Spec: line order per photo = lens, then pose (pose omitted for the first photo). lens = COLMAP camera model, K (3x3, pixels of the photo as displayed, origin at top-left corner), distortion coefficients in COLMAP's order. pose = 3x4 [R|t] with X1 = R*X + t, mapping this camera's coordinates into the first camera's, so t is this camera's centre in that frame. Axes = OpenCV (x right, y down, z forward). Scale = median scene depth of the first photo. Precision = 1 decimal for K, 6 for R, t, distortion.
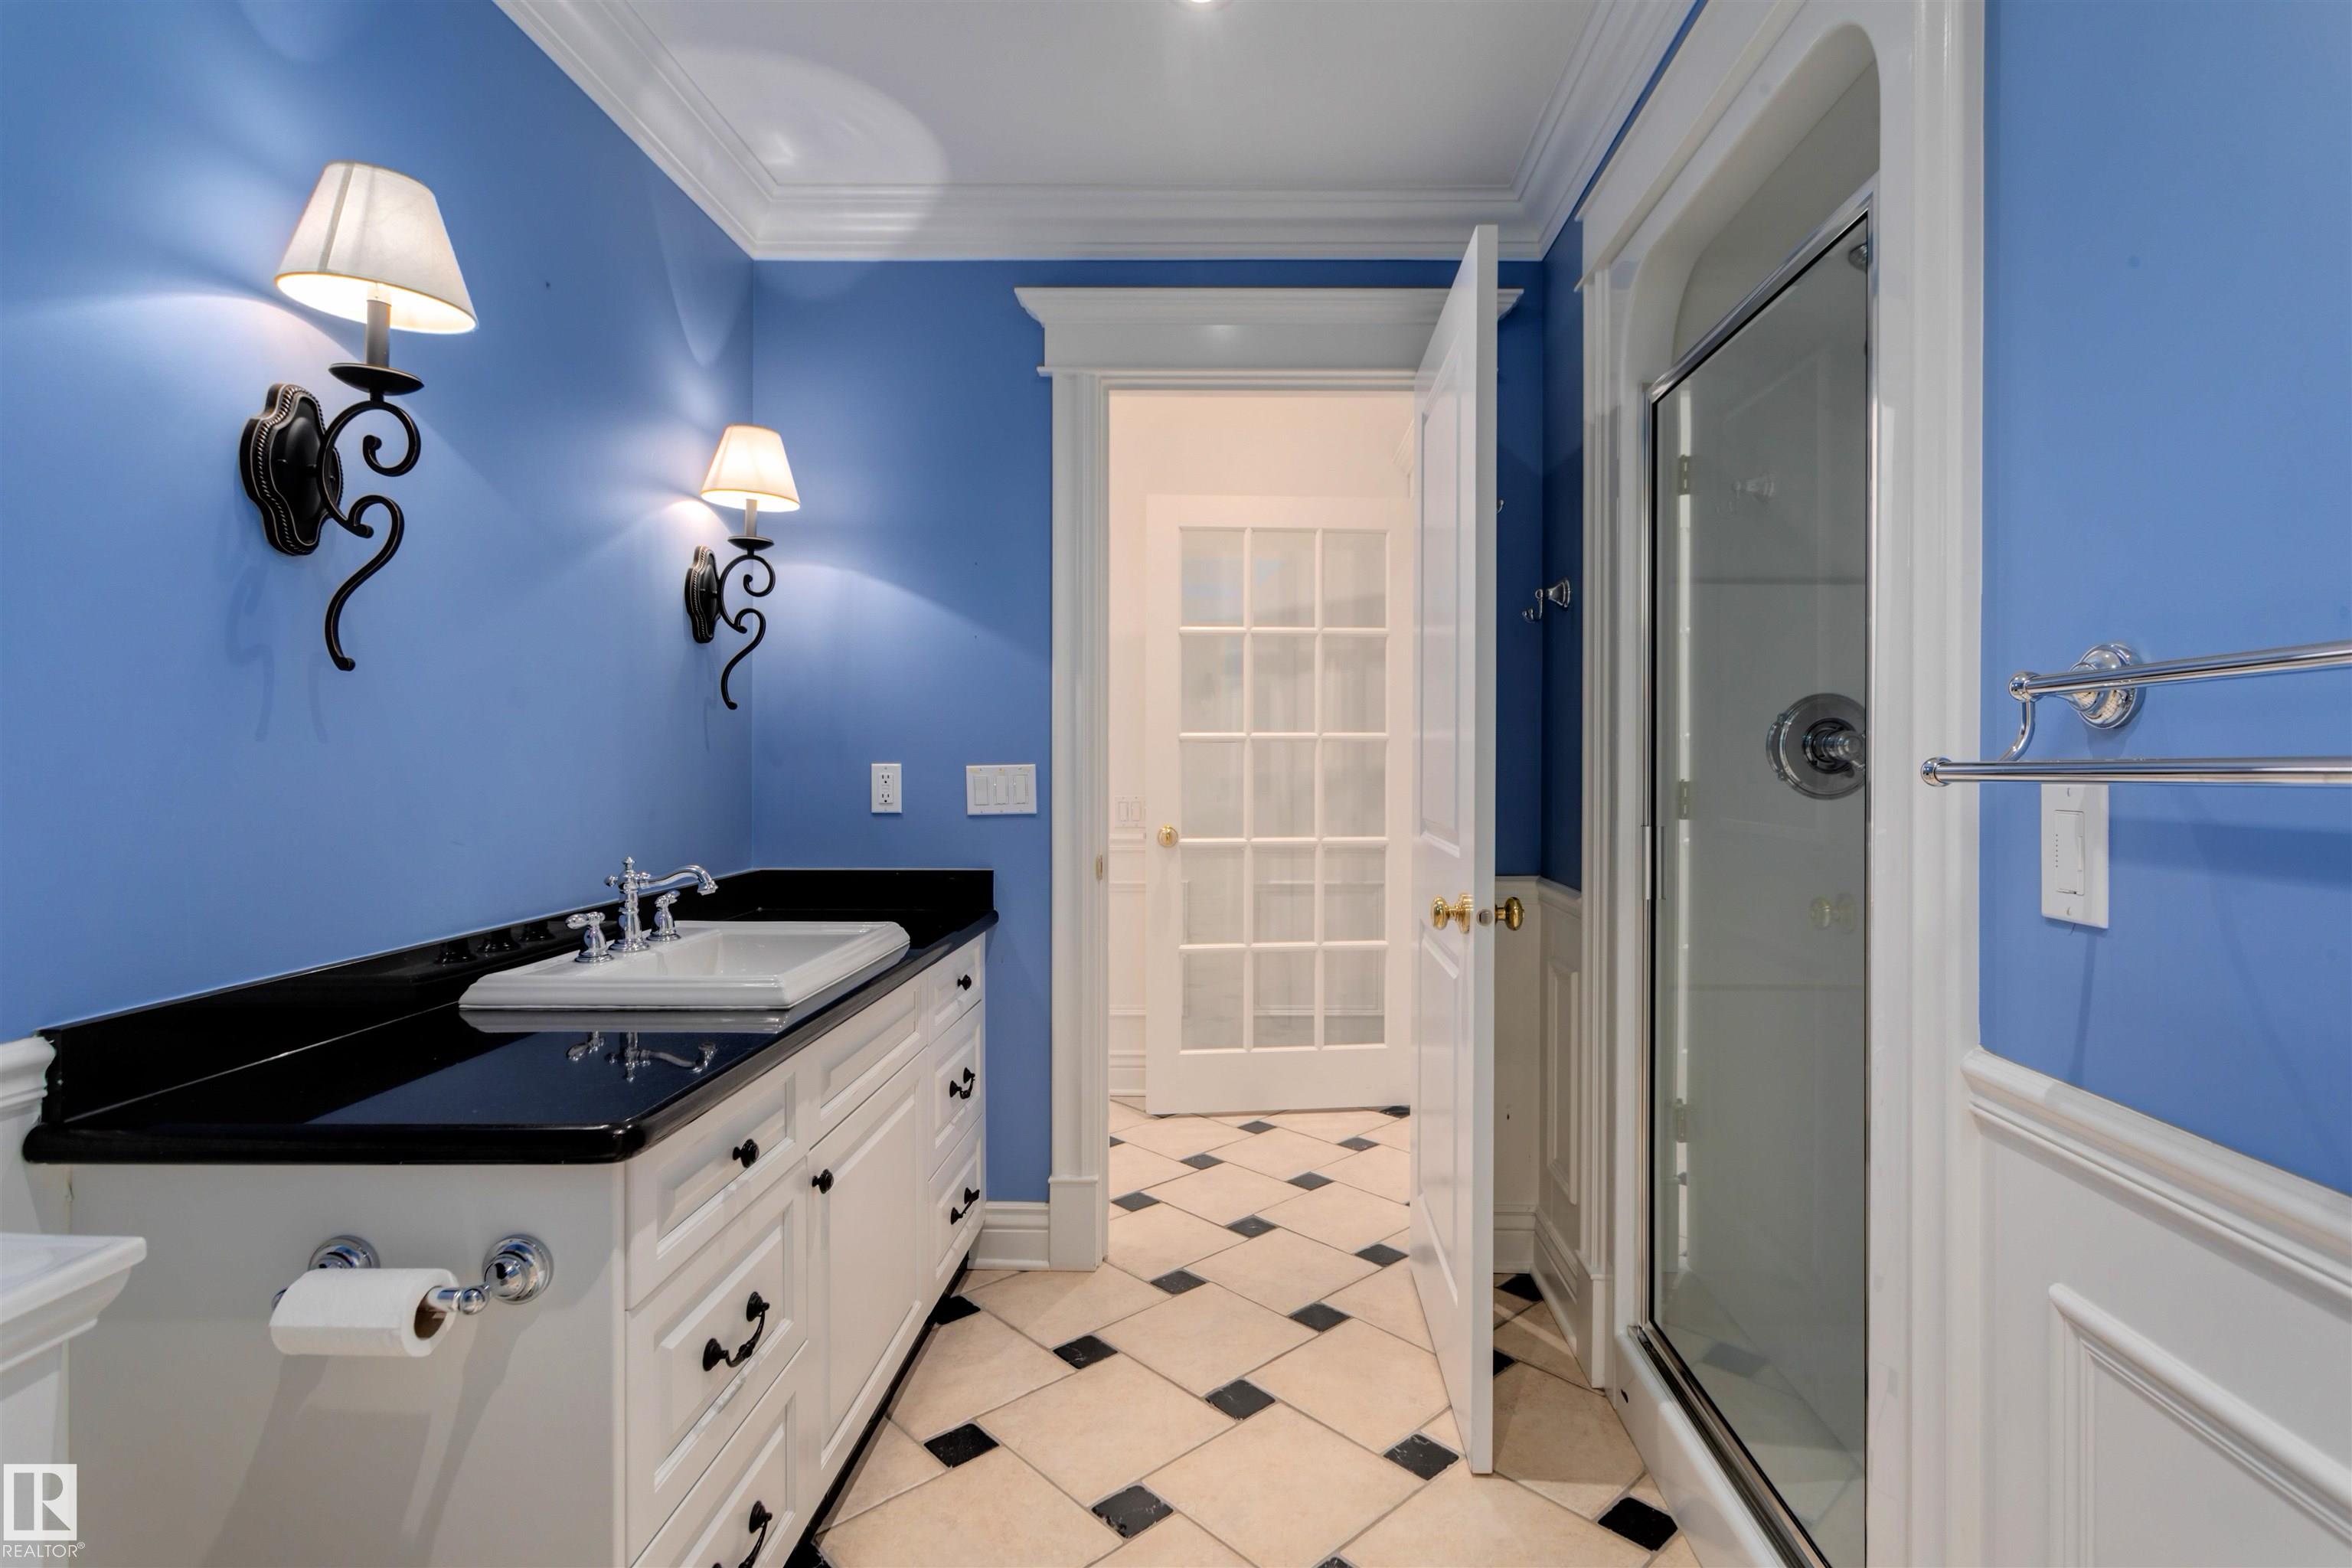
lens RADIAL K [[1133.3, 0, 1180.5], [0, 1133.3, 758.3], [0, 0, 1]] dist [-0.014535, 0.000049]
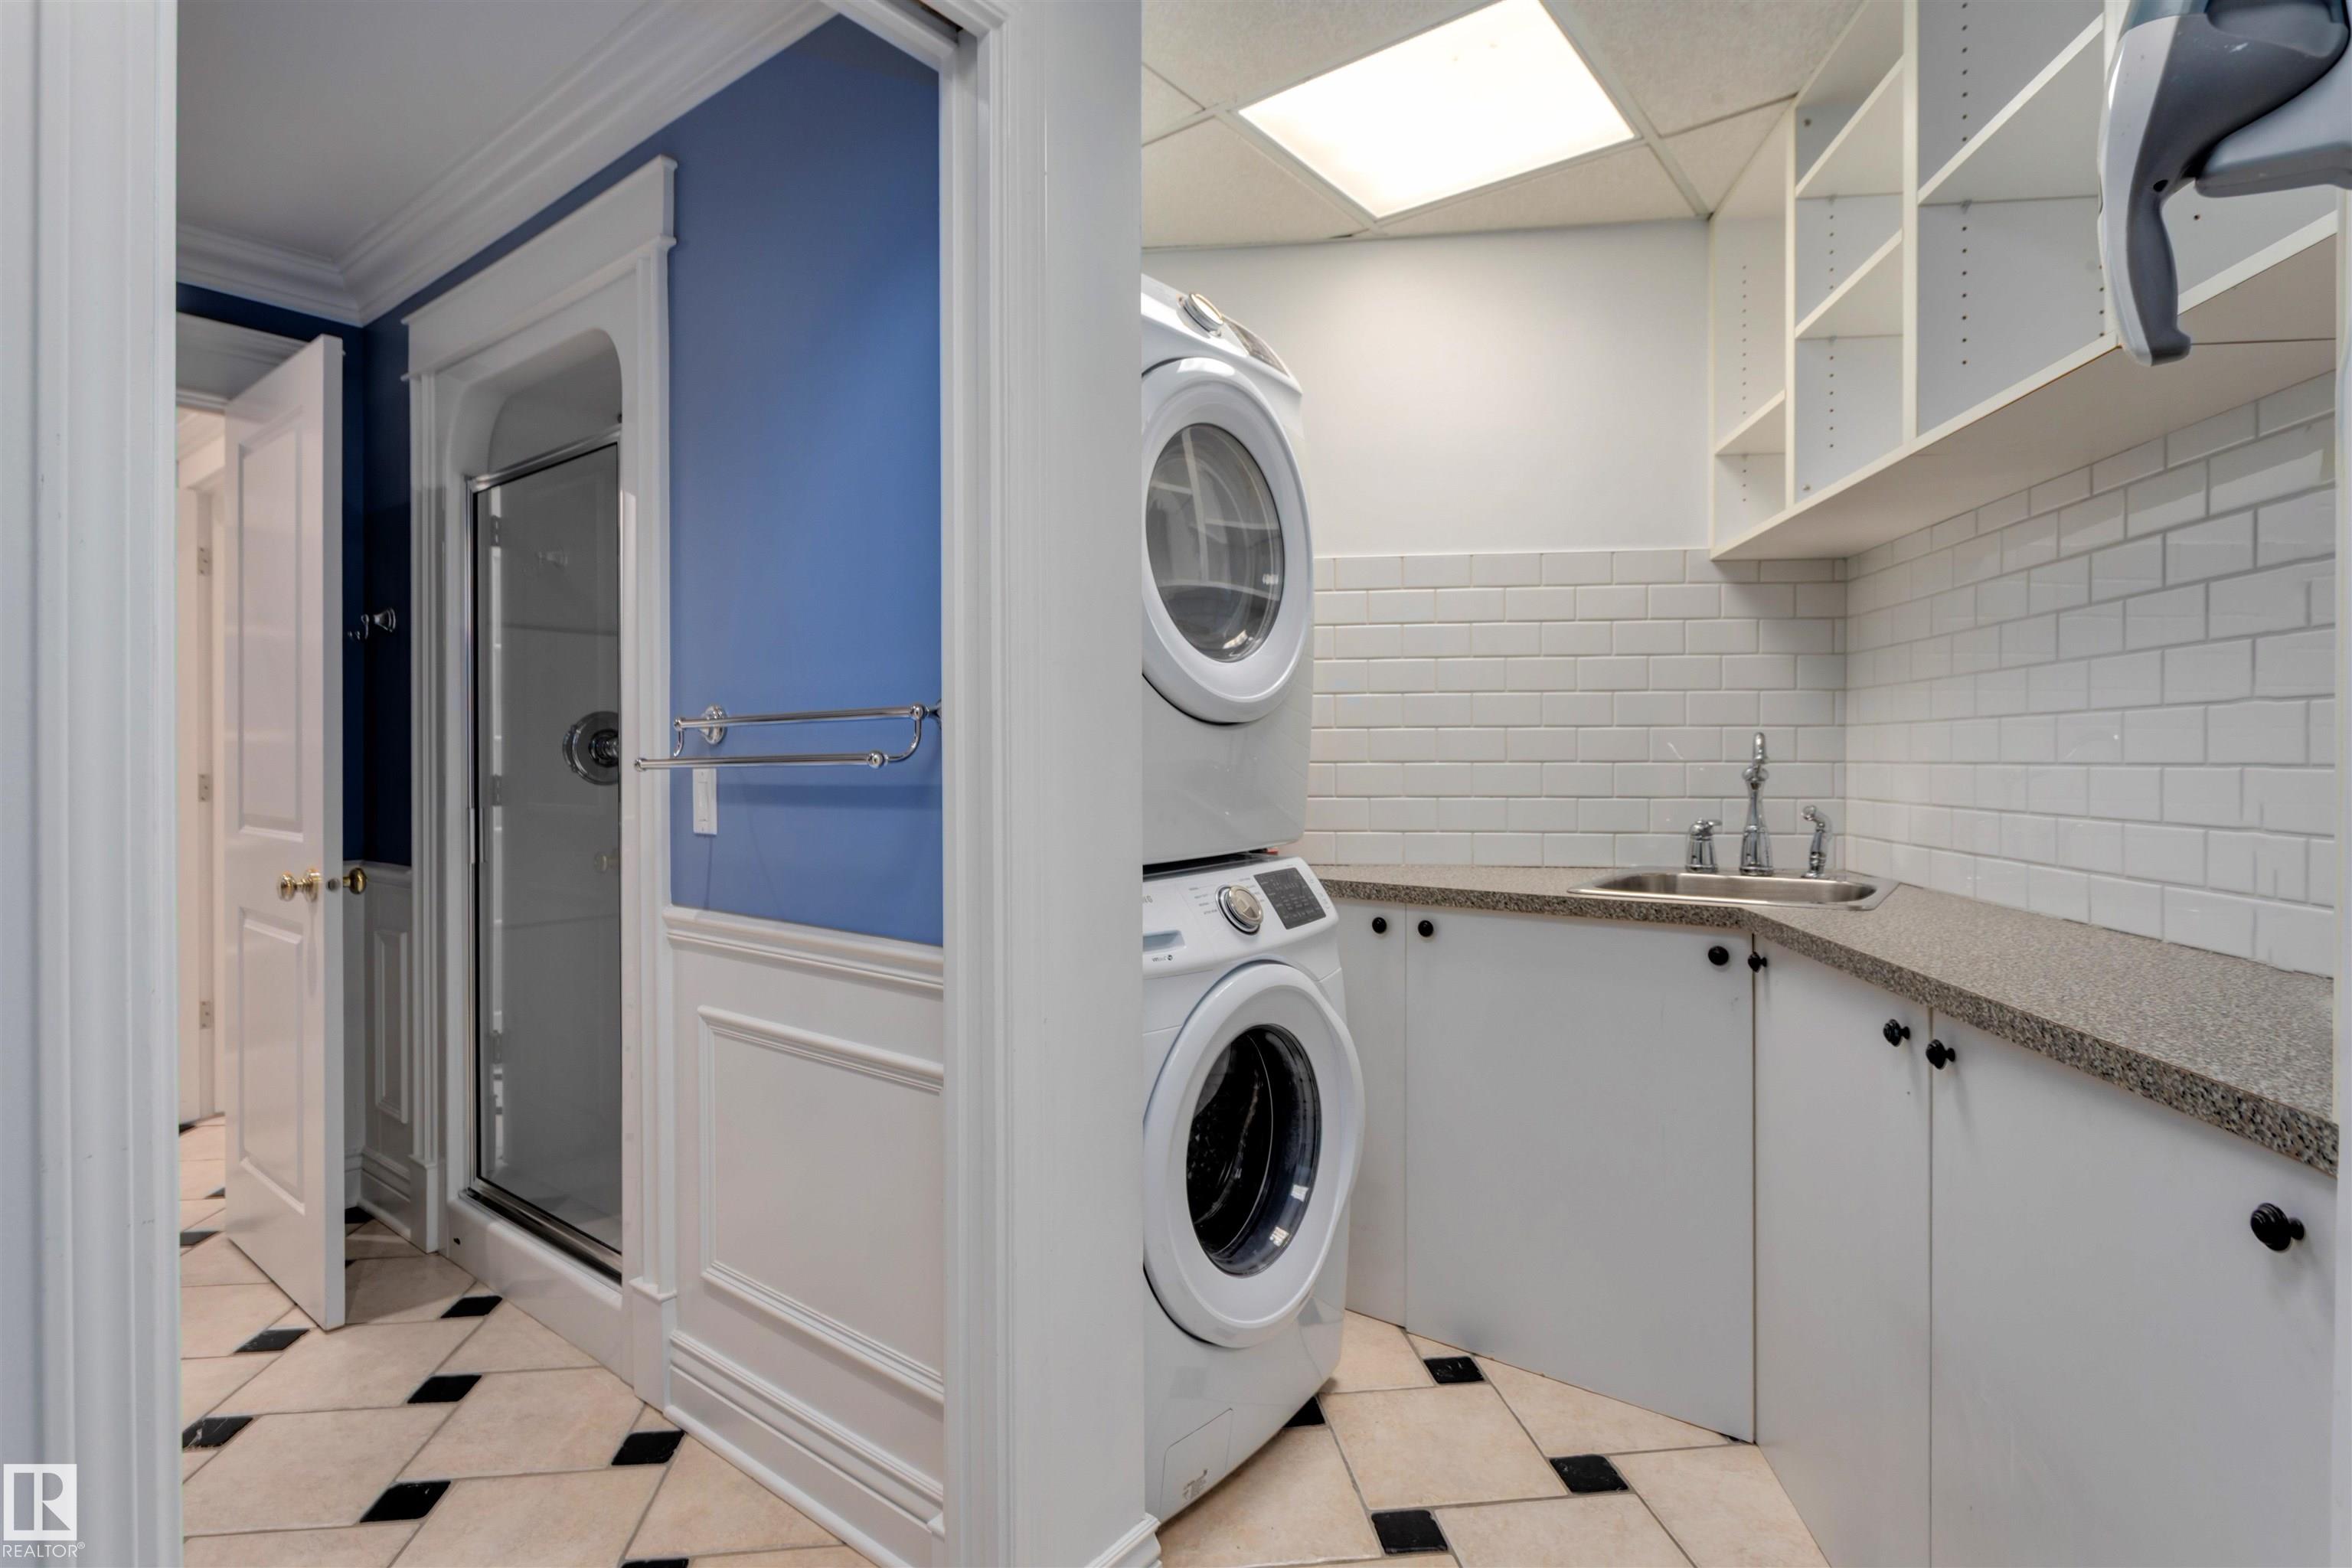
lens RADIAL K [[1145.4, 0, 1176.6], [0, 1145.4, 755.7], [0, 0, 1]] dist [-0.000199, 0.012089]
pose [[0.570084, -0.006989, 0.821557, -0.223780], [0.006340, 0.999971, 0.004107, -0.002669], [-0.821562, 0.002868, 0.570112, -0.454116]]
